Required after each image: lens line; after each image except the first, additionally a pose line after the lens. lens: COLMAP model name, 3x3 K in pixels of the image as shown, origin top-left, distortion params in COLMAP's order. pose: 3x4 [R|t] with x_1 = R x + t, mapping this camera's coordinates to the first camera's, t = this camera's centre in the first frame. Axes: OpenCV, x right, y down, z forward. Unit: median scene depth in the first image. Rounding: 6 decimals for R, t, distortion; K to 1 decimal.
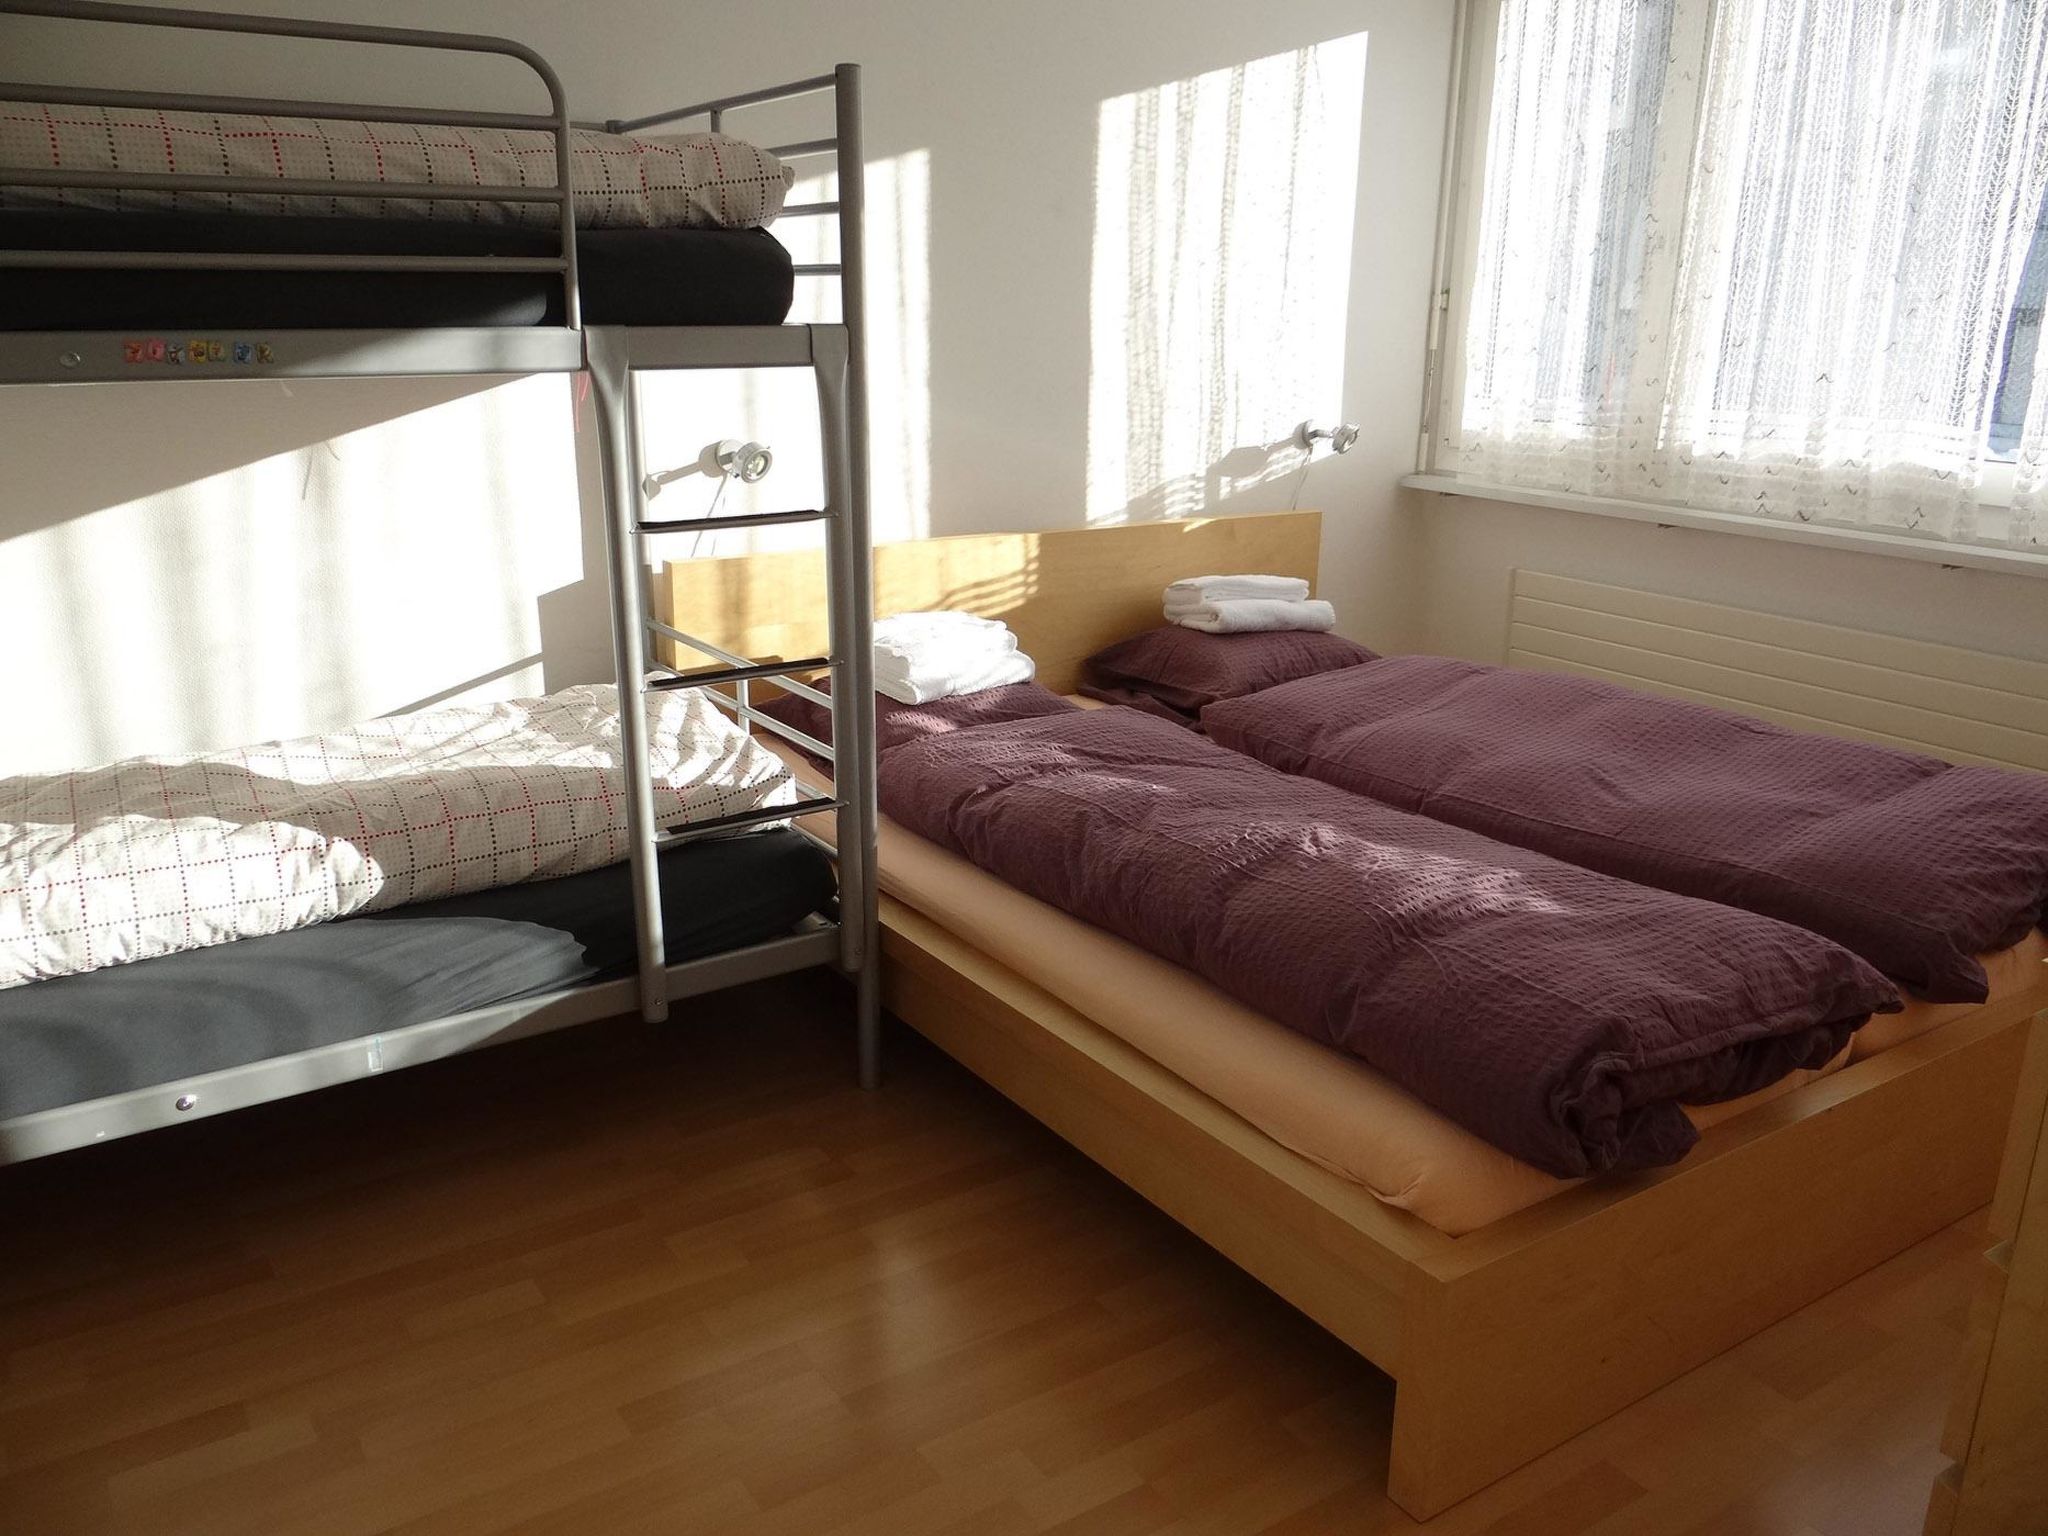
lens RADIAL K [[1591.5, 0, 1013.7], [0, 1591.5, 777.5], [0, 0, 1]] dist [0.005137, 0.001400]
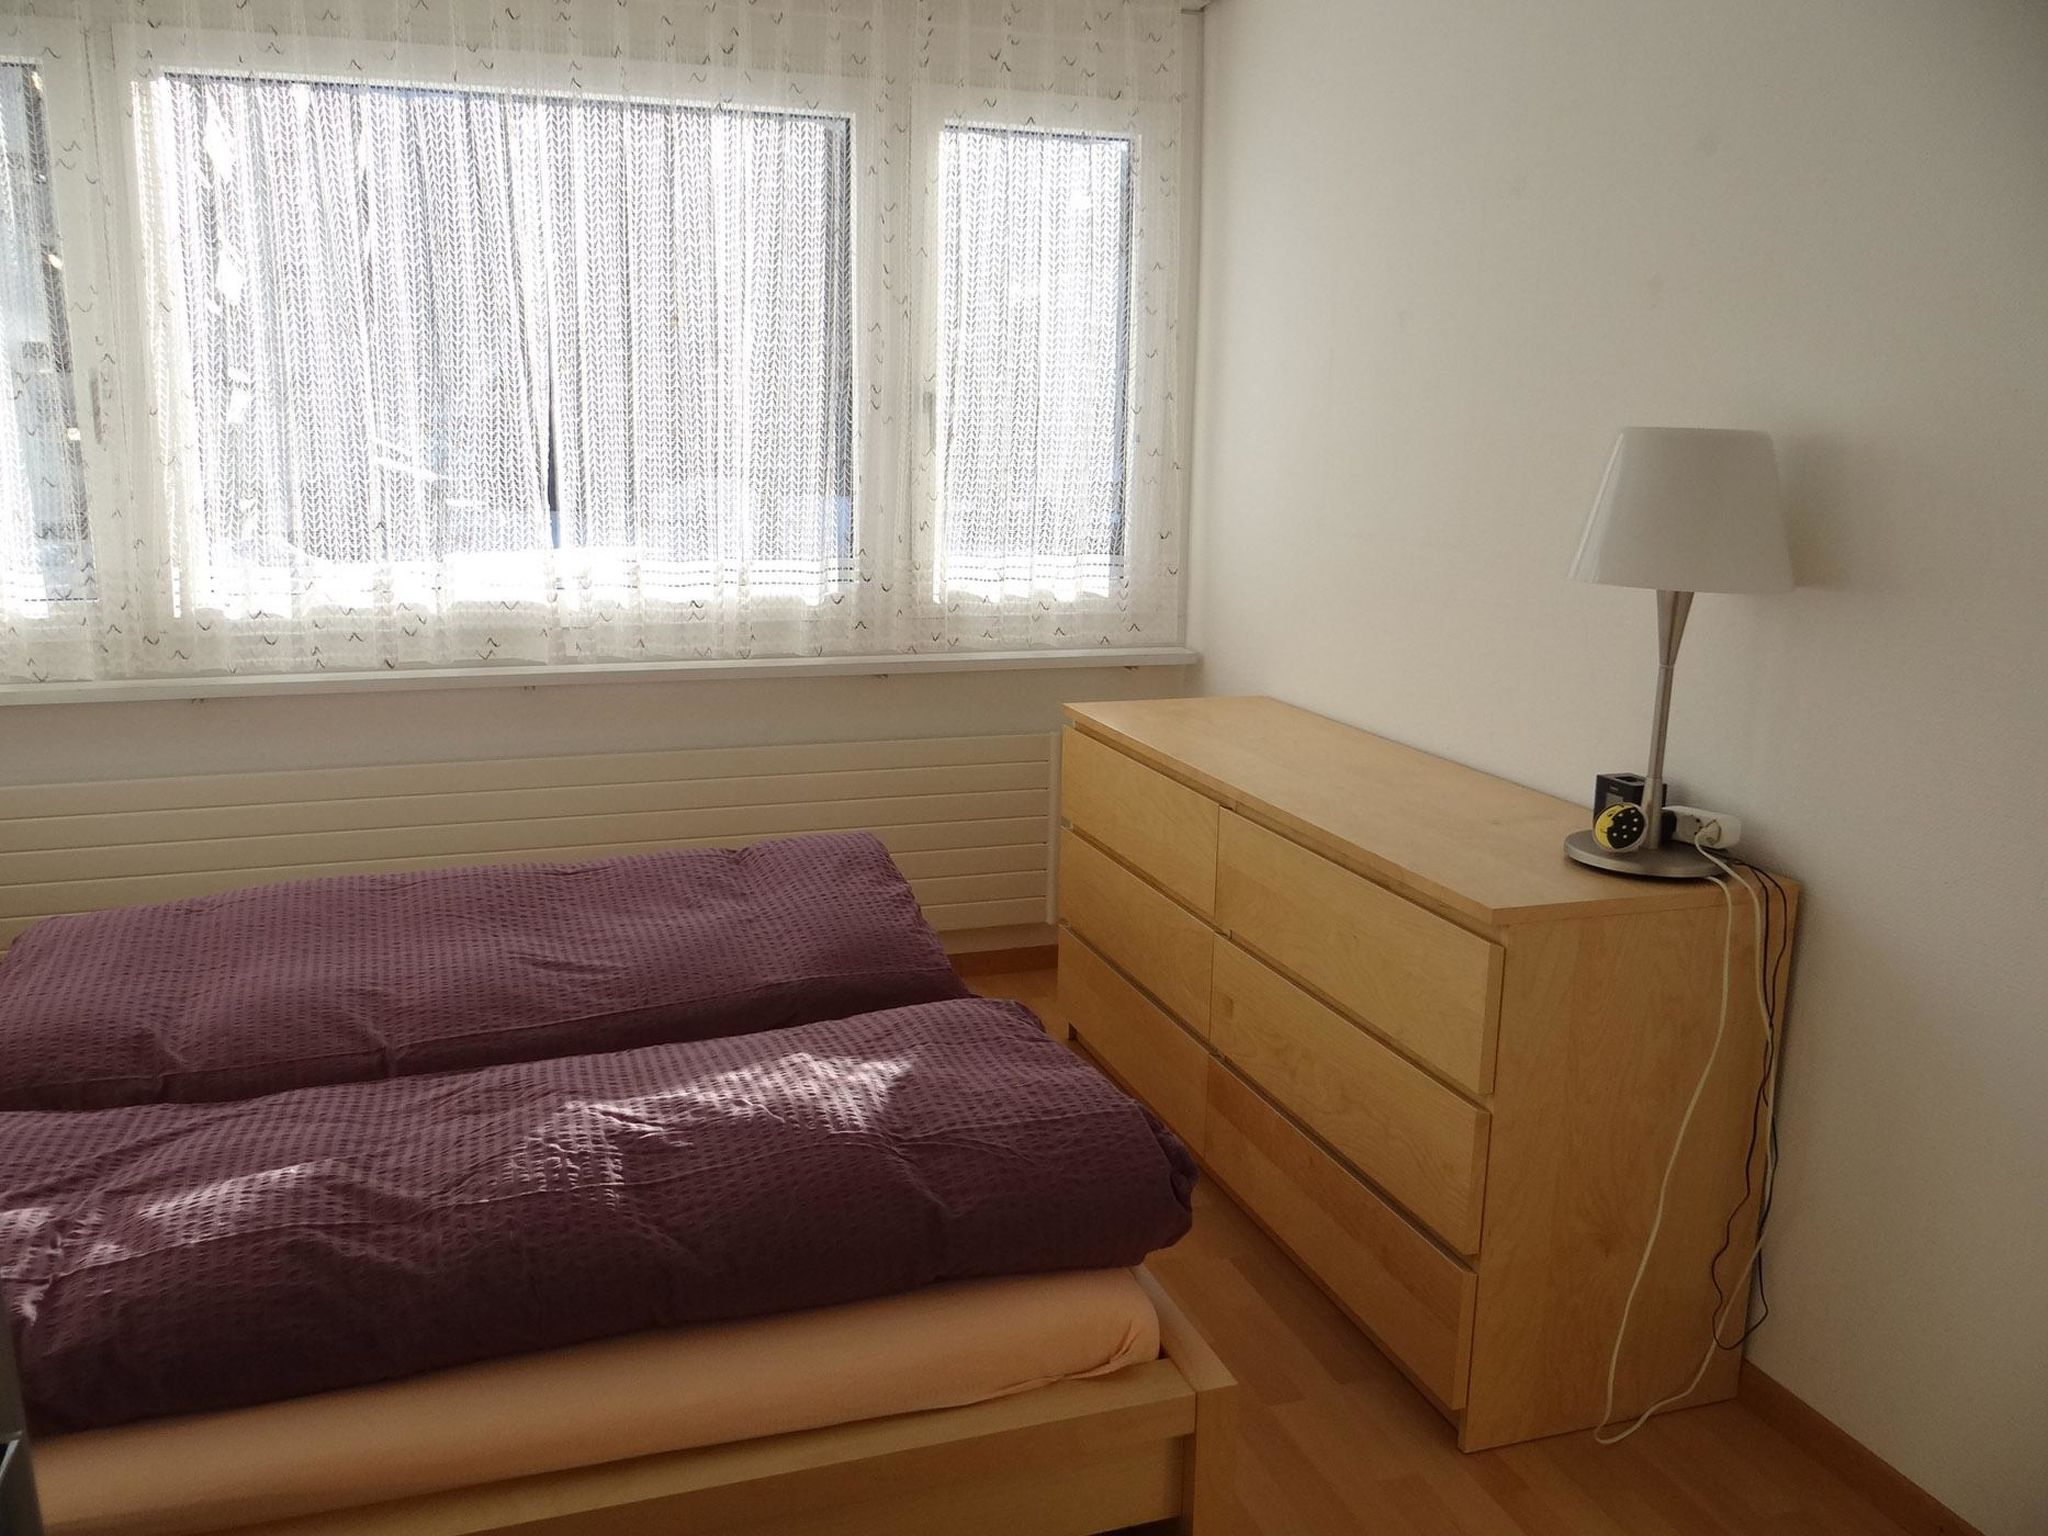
lens RADIAL K [[1591.5, 0, 1011.5], [0, 1591.5, 759.5], [0, 0, 1]] dist [0.005137, 0.001400]
pose [[0.308221, -0.204689, 0.929033, -0.328461], [0.282920, 0.952114, 0.115911, -0.121989], [-0.908271, 0.227115, 0.351372, 0.348787]]
